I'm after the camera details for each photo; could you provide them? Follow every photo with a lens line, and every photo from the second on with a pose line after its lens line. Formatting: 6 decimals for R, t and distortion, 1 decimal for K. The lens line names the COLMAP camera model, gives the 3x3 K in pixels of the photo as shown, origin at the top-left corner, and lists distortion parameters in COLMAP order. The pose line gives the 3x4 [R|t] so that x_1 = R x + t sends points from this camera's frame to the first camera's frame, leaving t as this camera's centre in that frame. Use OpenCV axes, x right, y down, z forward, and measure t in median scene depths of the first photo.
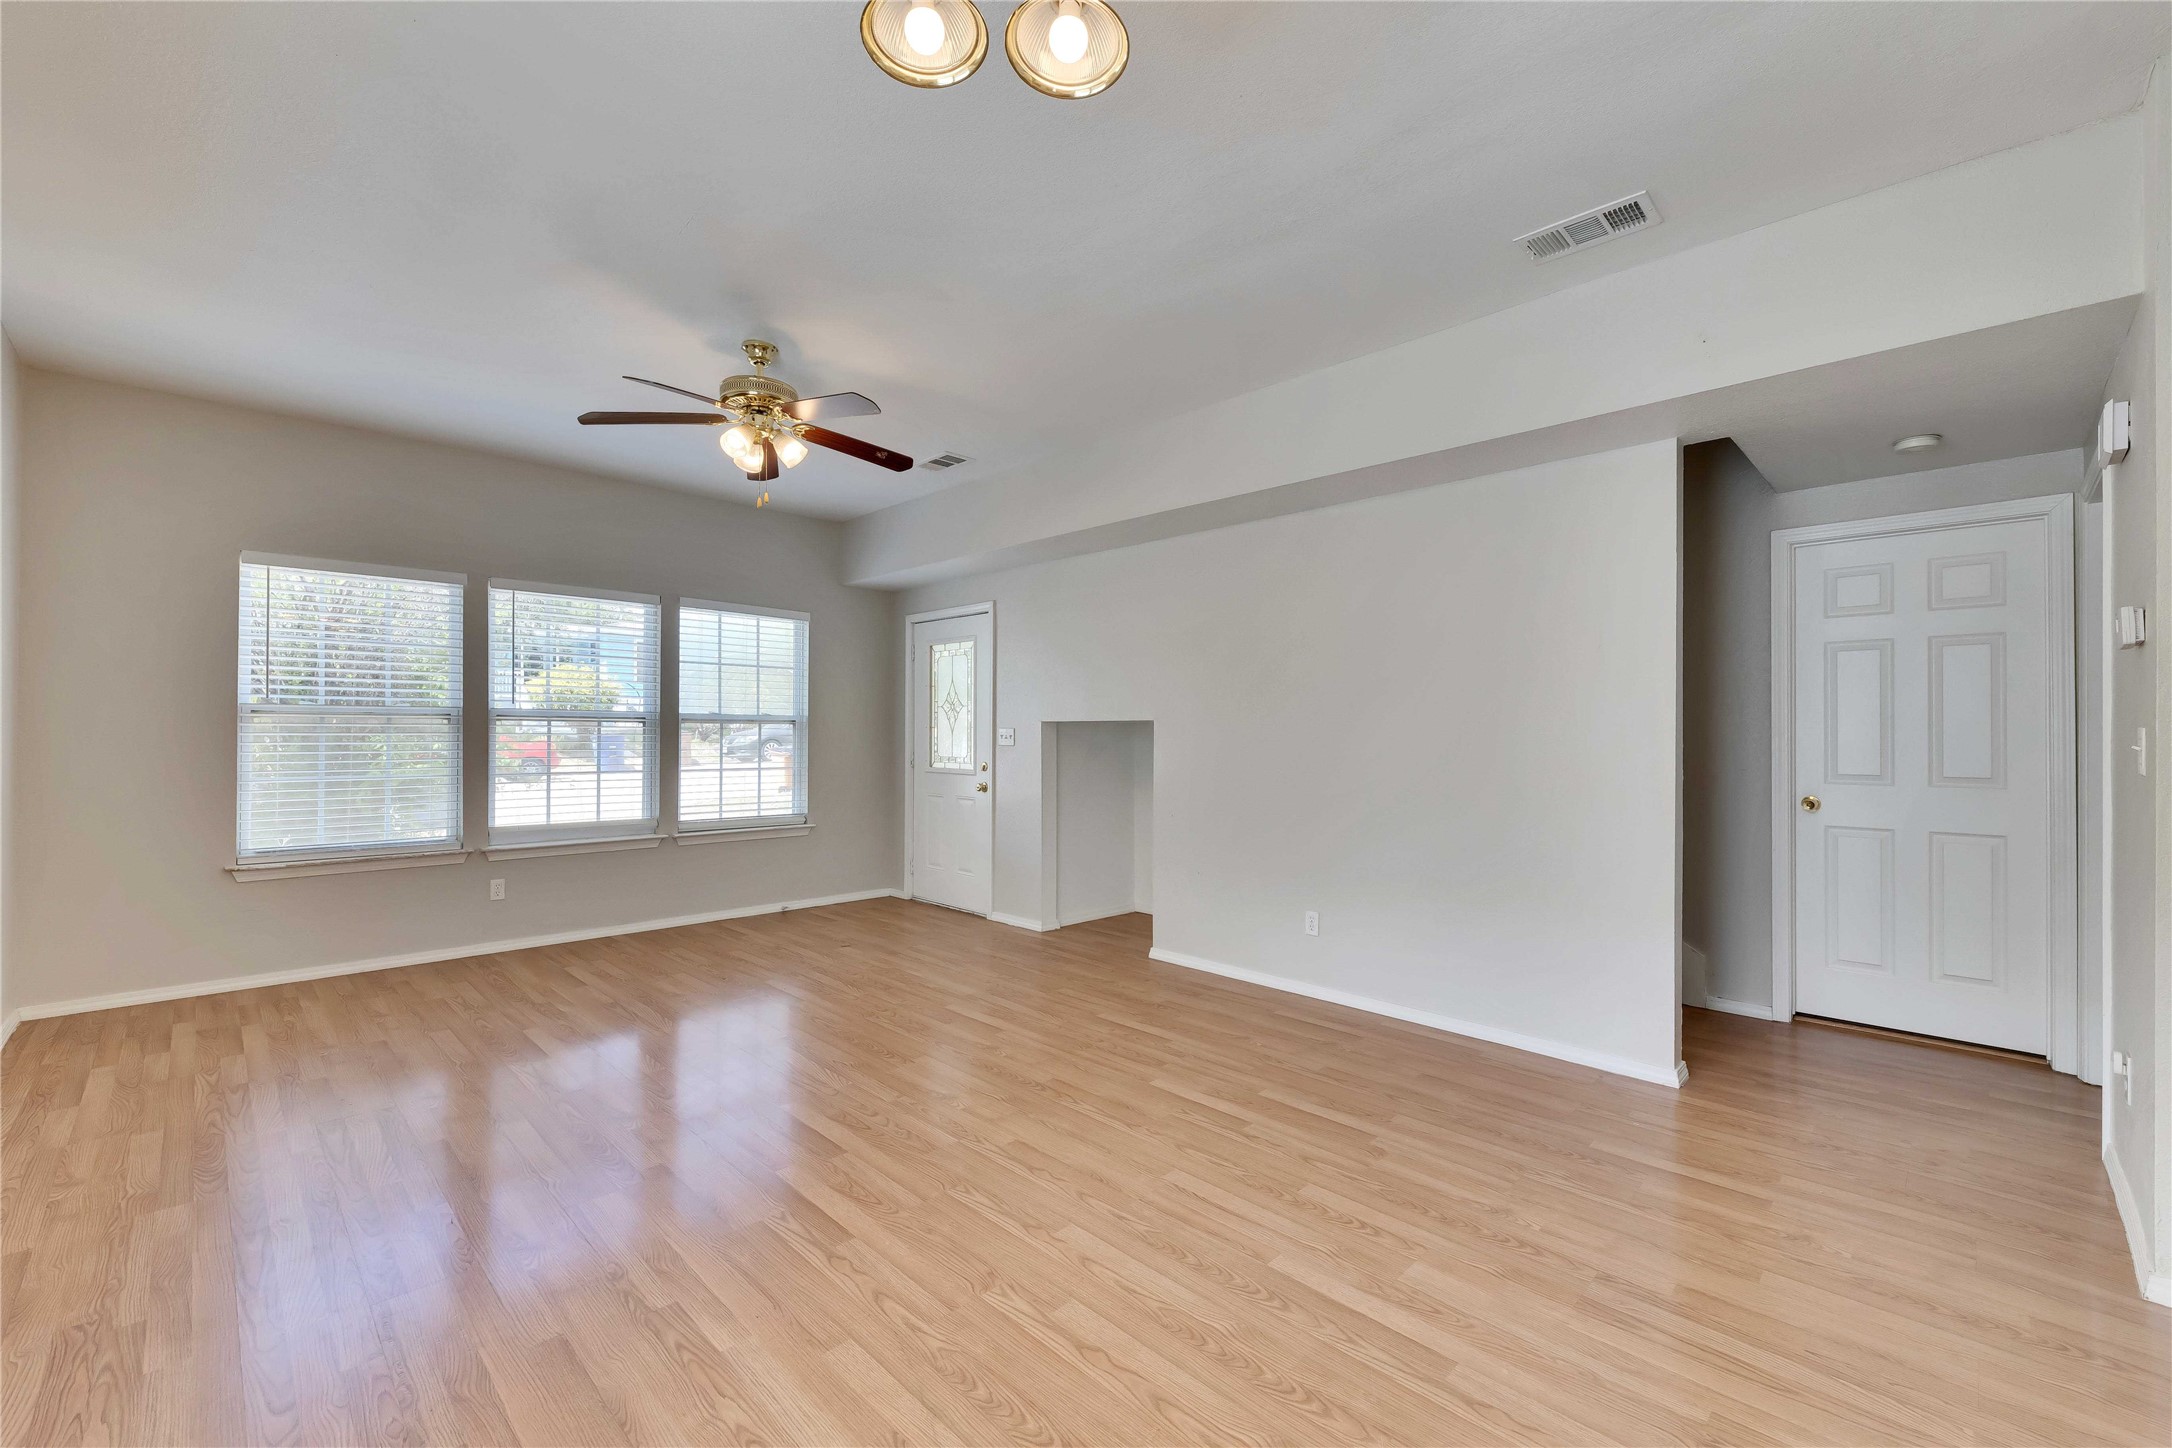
lens RADIAL K [[879.8, 0, 1086.0], [0, 879.8, 724.0], [0, 0, 1]] dist [0.013943, 0.000024]
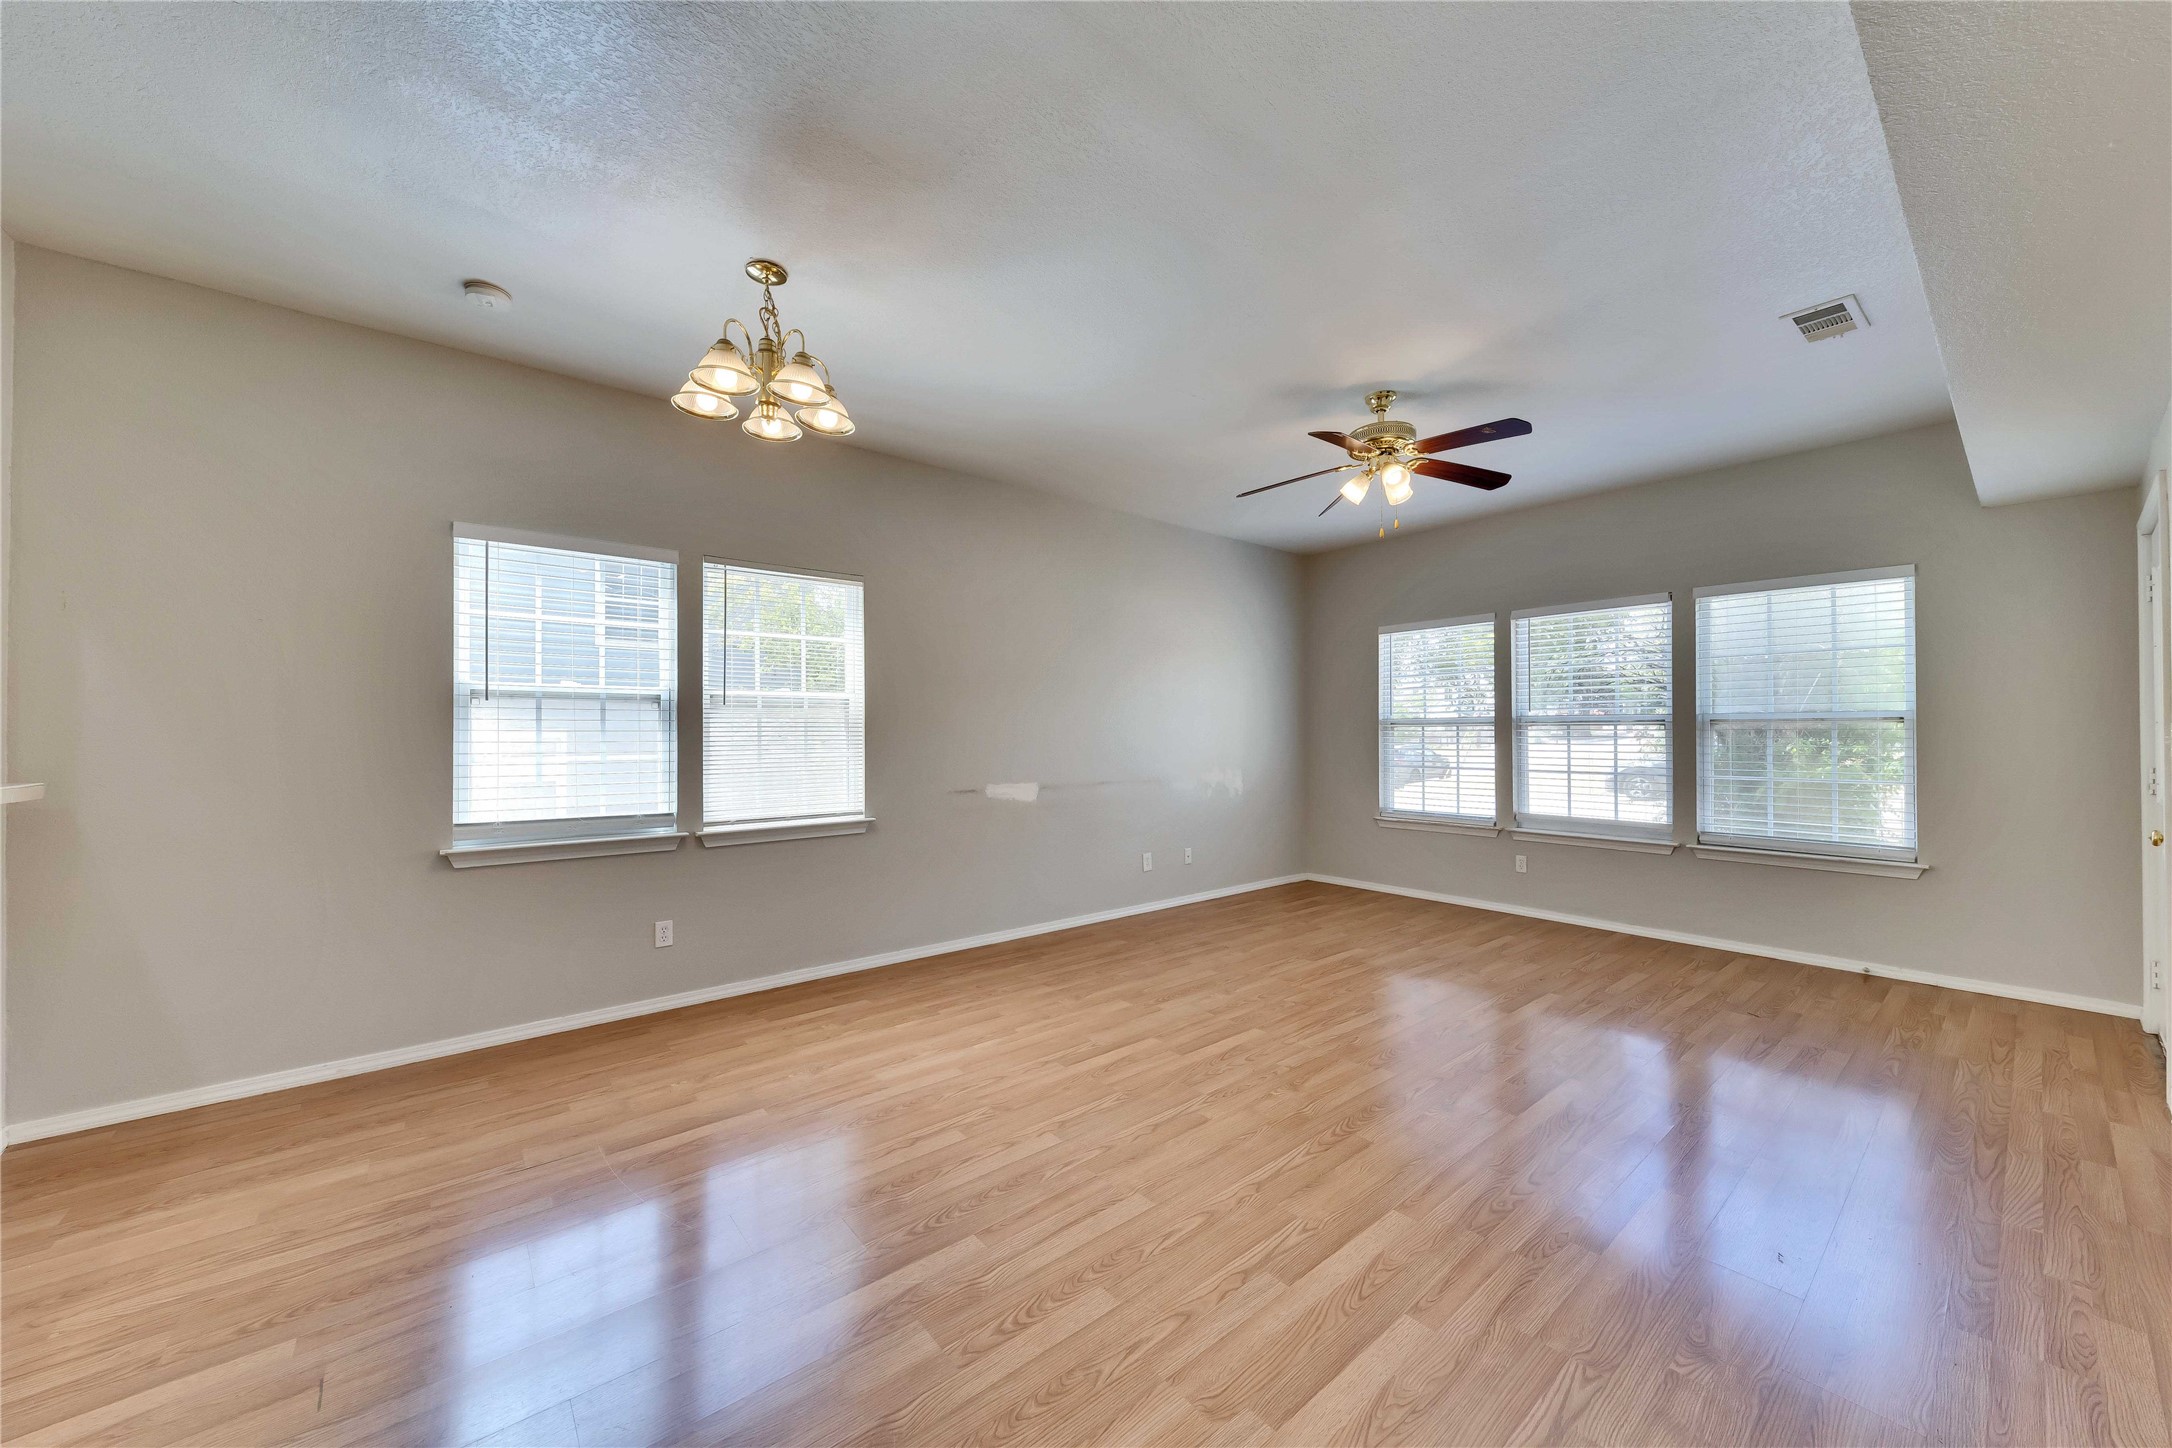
lens RADIAL K [[773.8, 0, 1086.0], [0, 773.8, 724.0], [0, 0, 1]] dist [0.000732, -0.000092]
pose [[-0.098202, -0.020983, -0.994945, 0.636808], [0.013819, 0.999653, -0.022446, 0.012350], [0.995071, -0.015954, -0.097878, 0.697878]]
